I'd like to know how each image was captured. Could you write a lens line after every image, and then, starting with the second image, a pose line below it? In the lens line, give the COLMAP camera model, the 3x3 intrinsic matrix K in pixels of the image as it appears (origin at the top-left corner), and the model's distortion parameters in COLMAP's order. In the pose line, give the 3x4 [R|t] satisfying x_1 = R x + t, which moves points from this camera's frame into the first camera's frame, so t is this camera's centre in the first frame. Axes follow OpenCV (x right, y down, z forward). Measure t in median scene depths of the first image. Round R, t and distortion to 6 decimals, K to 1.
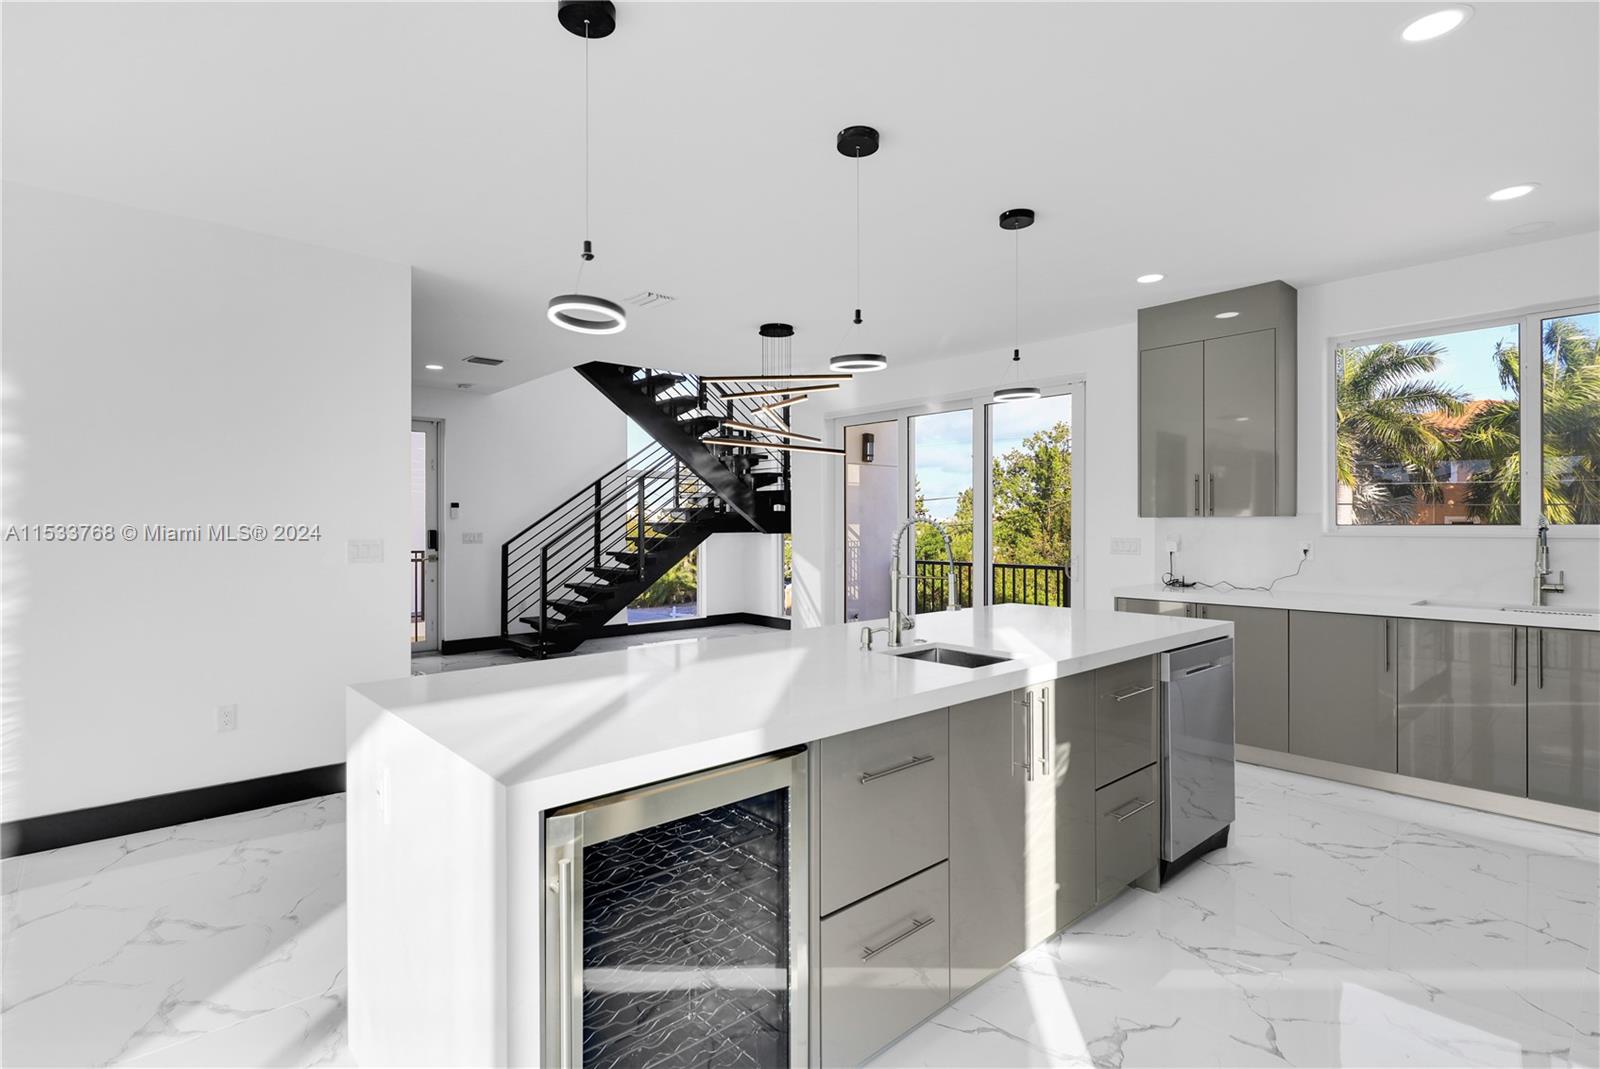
lens RADIAL K [[780.4, 0, 790.1], [0, 780.4, 527.0], [0, 0, 1]] dist [-0.002081, -0.000432]
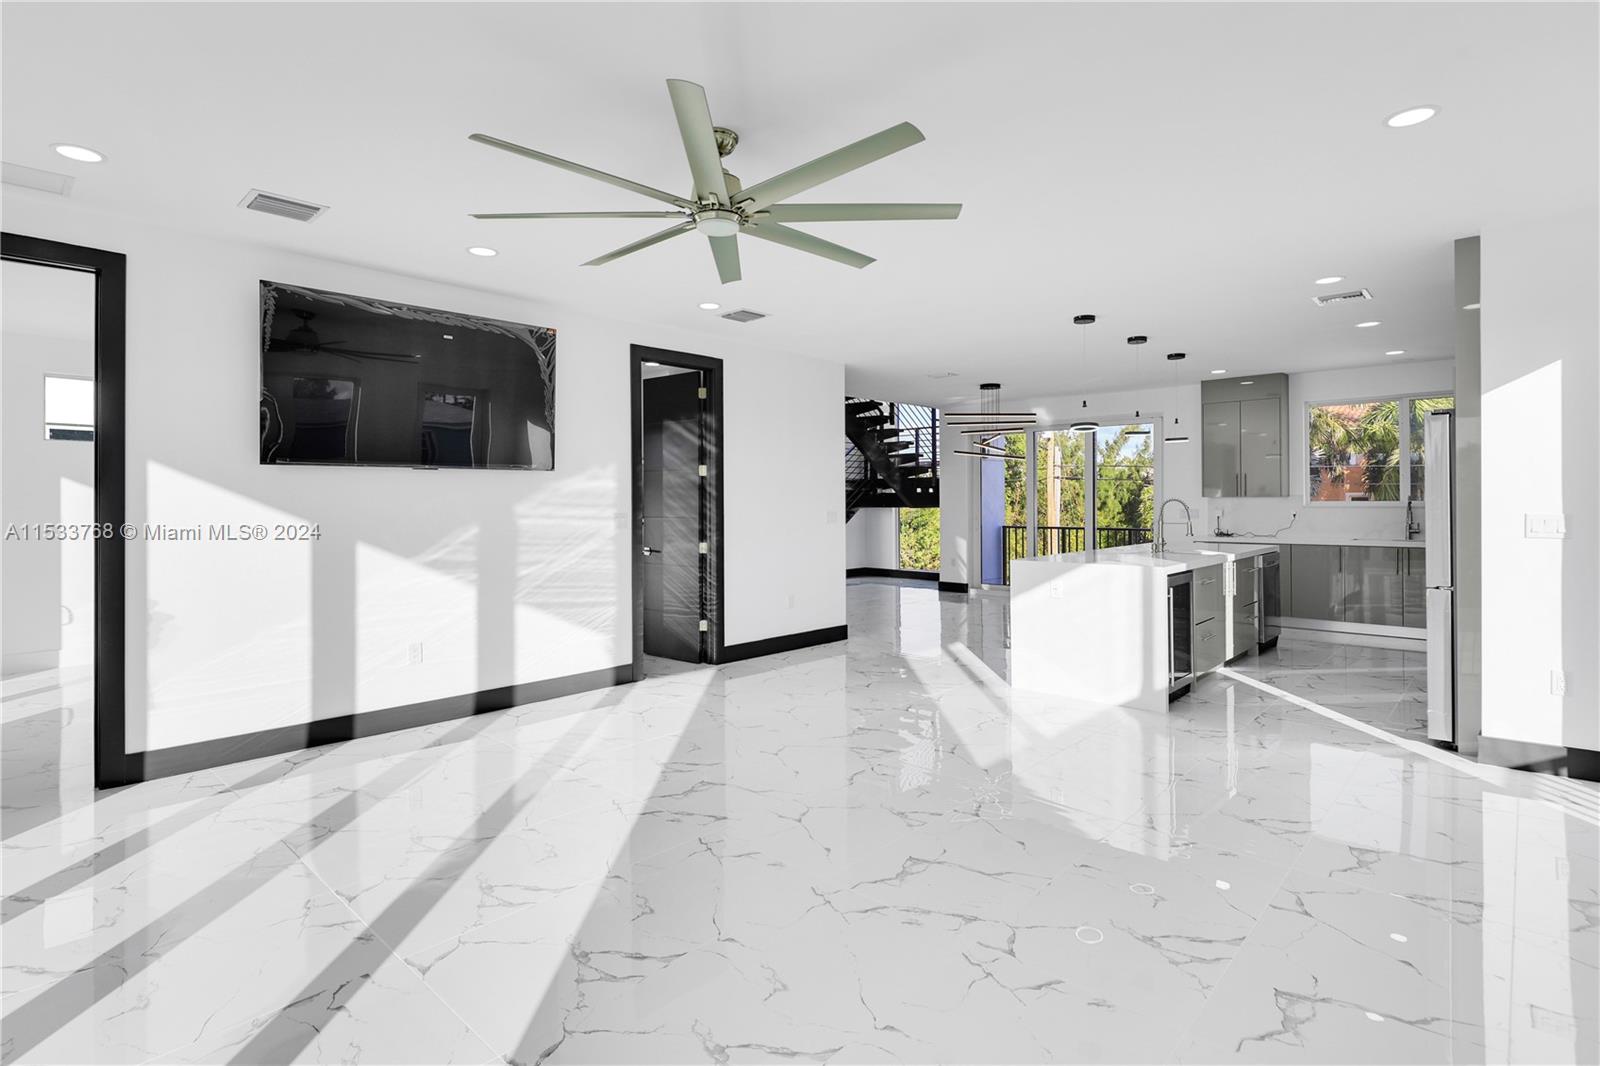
lens RADIAL K [[780.9, 0, 798.6], [0, 780.9, 504.7], [0, 0, 1]] dist [-0.000321, 0.000253]
pose [[0.995858, -0.002562, 0.090882, -0.453892], [0.002395, 0.999995, 0.001945, -0.000787], [-0.090887, -0.001720, 0.995860, -0.495605]]
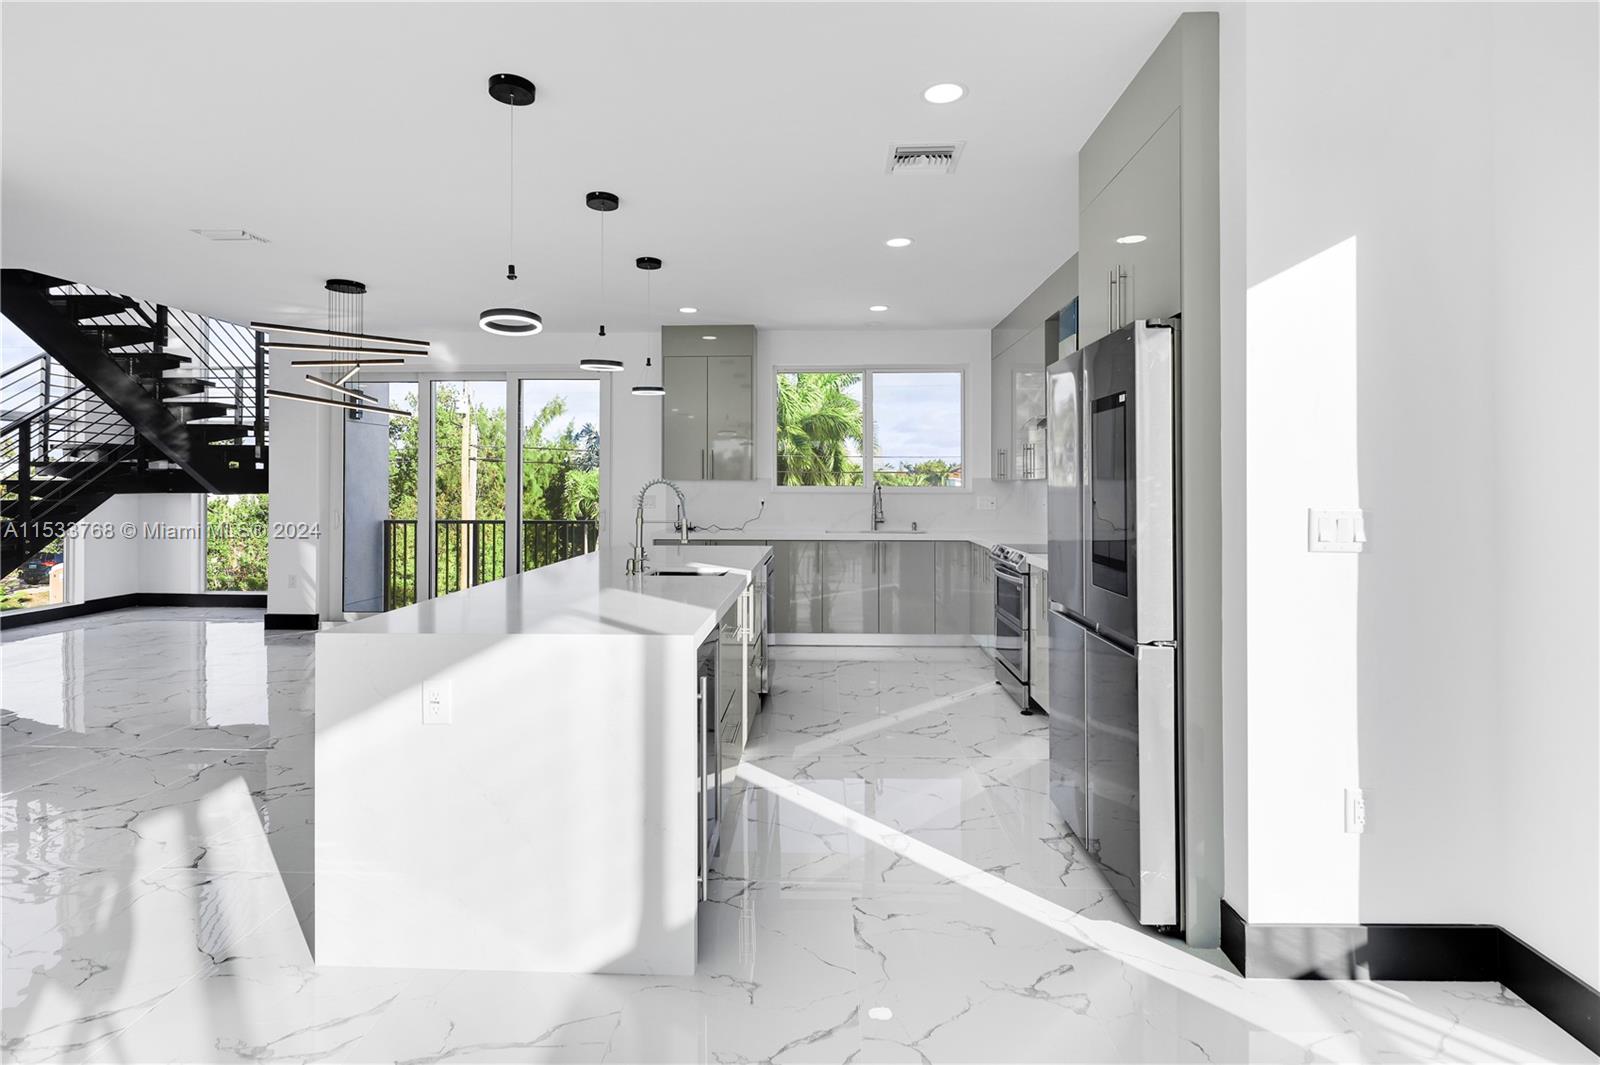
lens RADIAL K [[779.2, 0, 795.4], [0, 779.2, 478.7], [0, 0, 1]] dist [0.002524, 0.000730]
pose [[0.696424, 0.010585, 0.717552, -0.255231], [-0.002665, 0.999922, -0.012163, 0.000618], [-0.717625, 0.006558, 0.696399, -0.070724]]
